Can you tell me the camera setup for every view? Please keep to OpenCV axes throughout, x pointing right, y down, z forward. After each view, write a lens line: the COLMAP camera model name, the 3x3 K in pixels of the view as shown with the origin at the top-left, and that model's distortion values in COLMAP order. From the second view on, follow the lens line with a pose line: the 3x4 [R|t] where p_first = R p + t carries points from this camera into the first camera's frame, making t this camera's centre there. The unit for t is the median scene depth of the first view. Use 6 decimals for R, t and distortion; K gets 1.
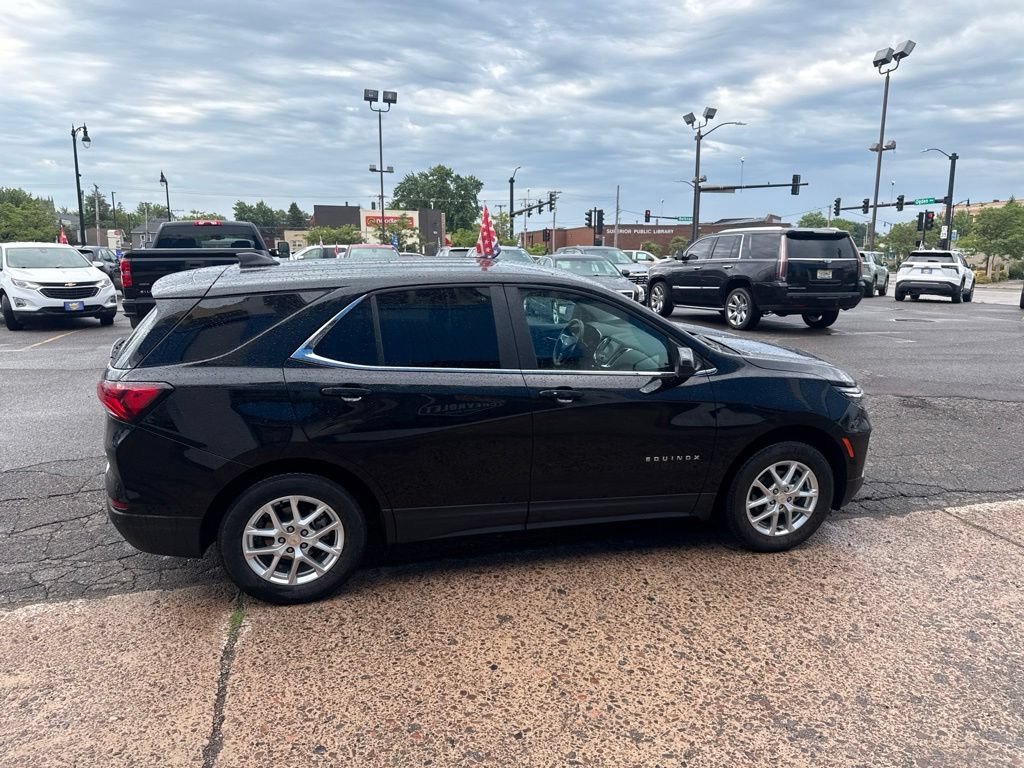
lens RADIAL K [[712.8, 0, 515.7], [0, 712.8, 378.1], [0, 0, 1]] dist [0.058059, -0.078836]
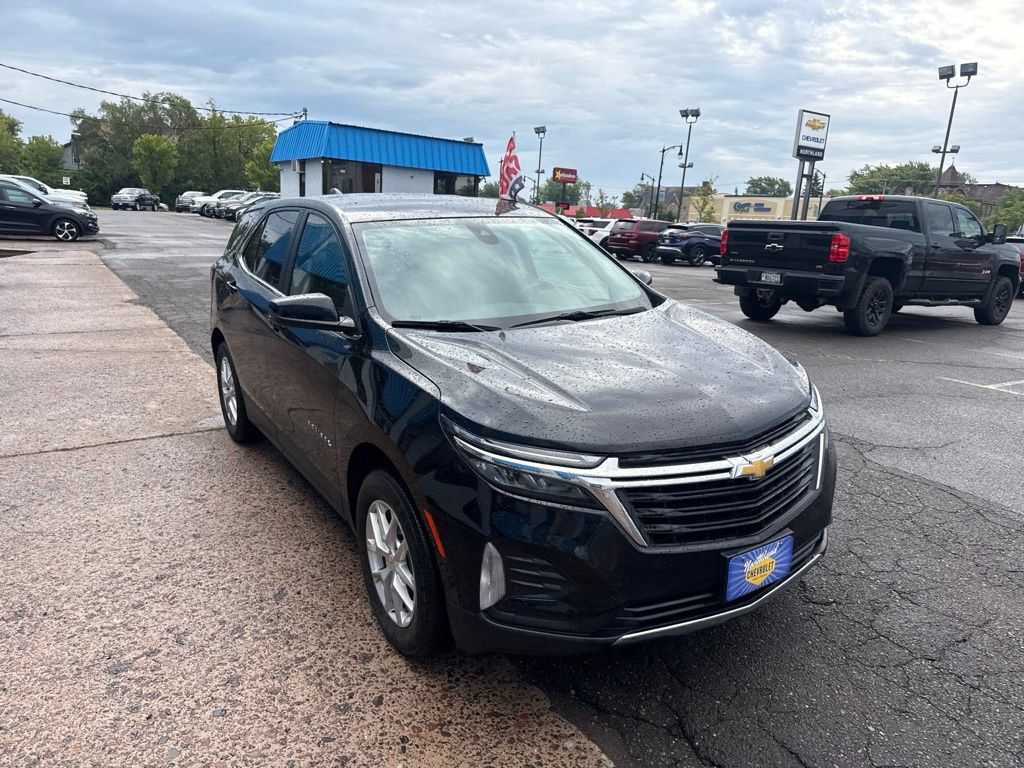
lens RADIAL K [[714.8, 0, 512.0], [0, 714.8, 384.0], [0, 0, 1]] dist [0.047372, -0.064836]
pose [[0.309395, 0.227504, -0.923318, 1.012074], [-0.217250, 0.962192, 0.164284, -0.118764], [0.925784, 0.149763, 0.347123, 0.908266]]
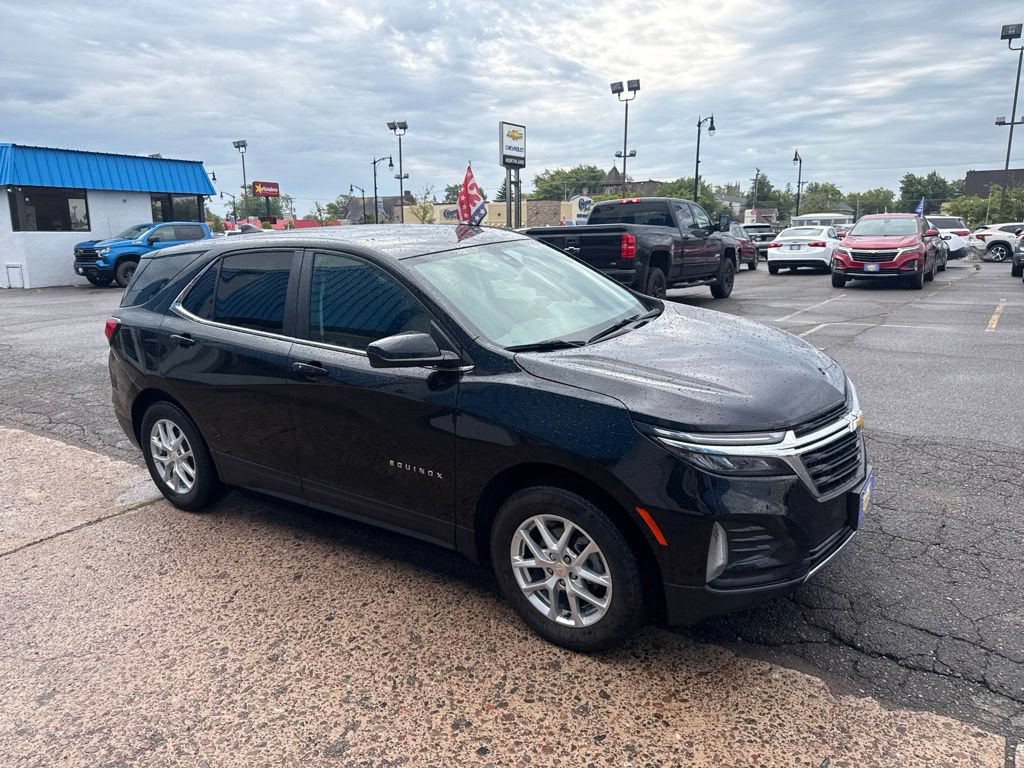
lens RADIAL K [[712.8, 0, 515.7], [0, 712.8, 378.1], [0, 0, 1]] dist [0.058059, -0.078836]
pose [[0.655474, 0.135915, -0.742887, 0.870238], [-0.113545, 0.990227, 0.080983, -0.066468], [0.746634, 0.031269, 0.664500, 0.545907]]
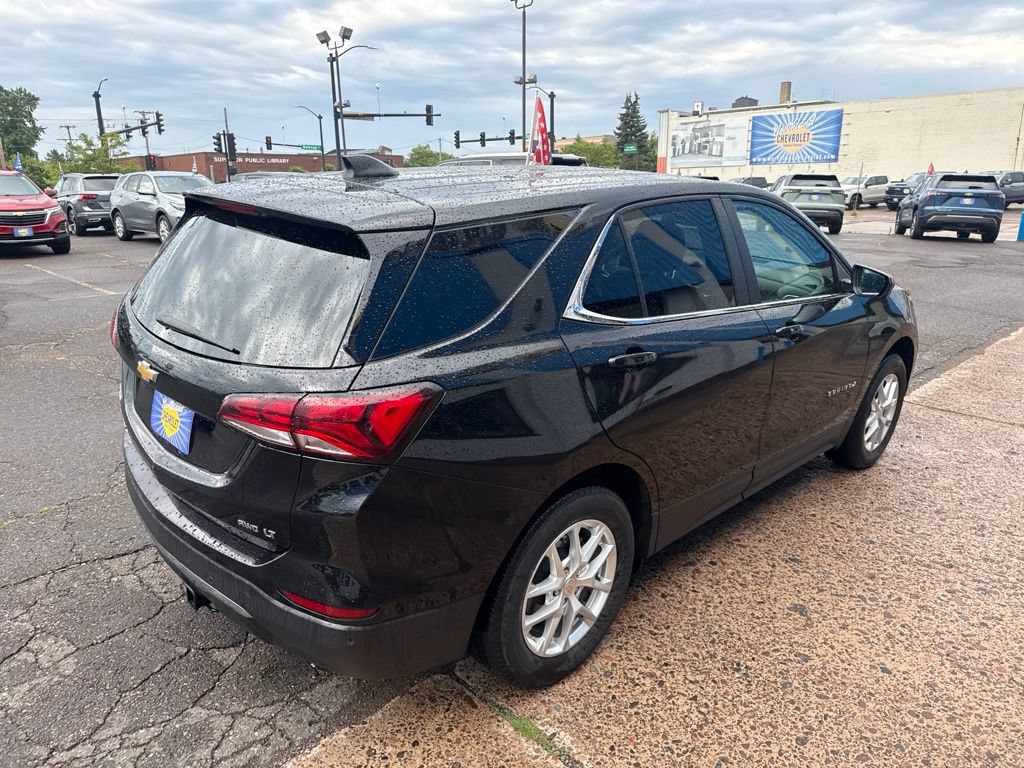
lens RADIAL K [[713.9, 0, 516.3], [0, 713.9, 381.9], [0, 0, 1]] dist [0.045742, -0.058911]
pose [[0.866284, -0.139503, 0.479678, -0.576835], [0.093753, 0.988556, 0.118182, -0.043342], [-0.490675, -0.057408, 0.869449, 0.403048]]
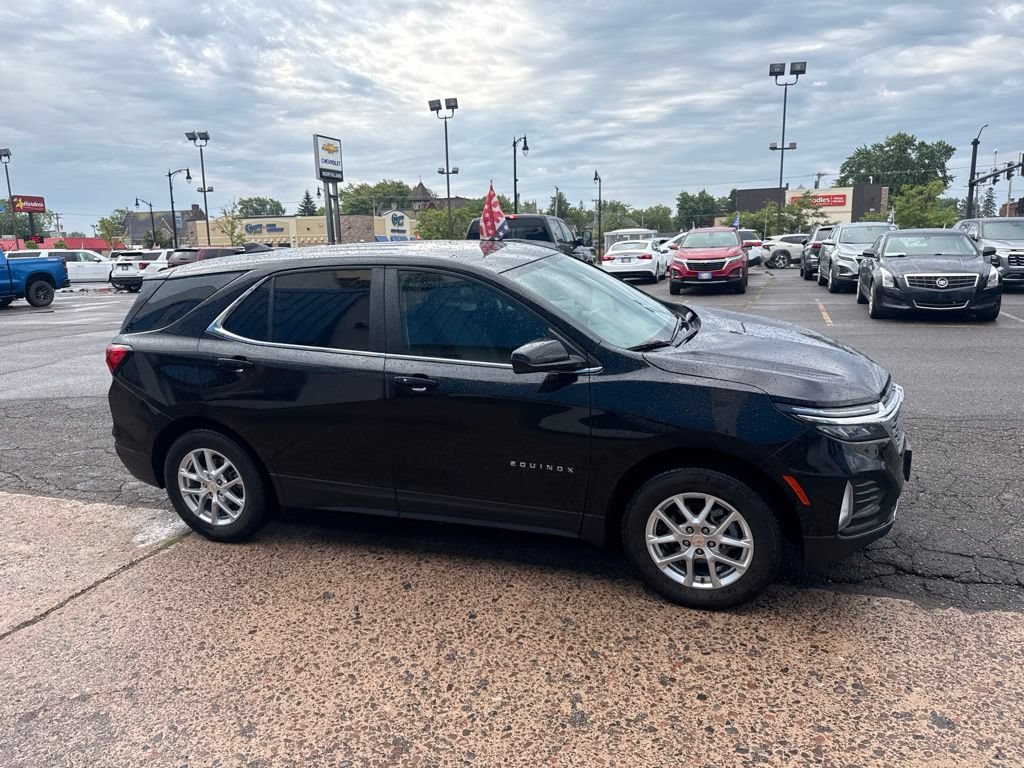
lens RADIAL K [[713.9, 0, 516.3], [0, 713.9, 381.9], [0, 0, 1]] dist [0.045742, -0.058911]
pose [[0.830864, 0.078629, -0.550892, 0.657043], [-0.065936, 0.996904, 0.042842, -0.025033], [0.552555, 0.000727, 0.833476, 0.263134]]
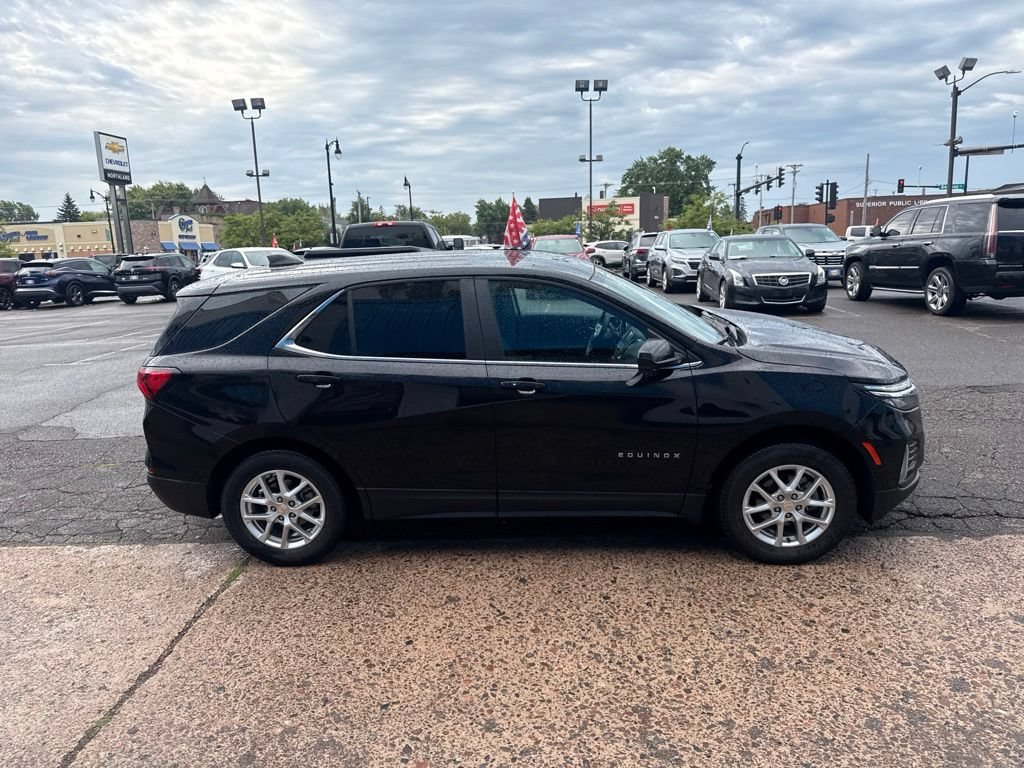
lens RADIAL K [[713.9, 0, 516.3], [0, 713.9, 381.9], [0, 0, 1]] dist [0.045742, -0.058911]
pose [[0.949854, 0.020506, -0.312022, 0.344116], [-0.013443, 0.999603, 0.024770, -0.006500], [0.312406, -0.019334, 0.949752, 0.042657]]
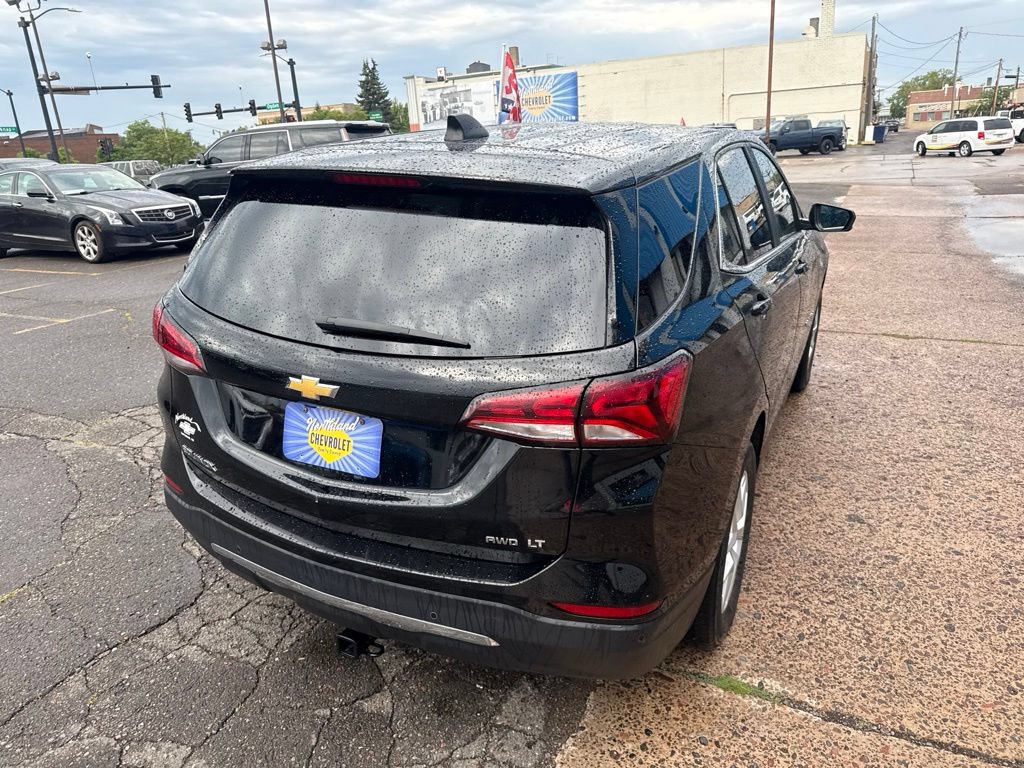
lens RADIAL K [[718.1, 0, 514.8], [0, 718.1, 373.8], [0, 0, 1]] dist [0.029139, -0.036242]
pose [[0.652058, -0.266708, 0.709709, -0.783102], [0.187518, 0.963733, 0.189884, -0.081087], [-0.734614, 0.009268, 0.678422, 0.614117]]
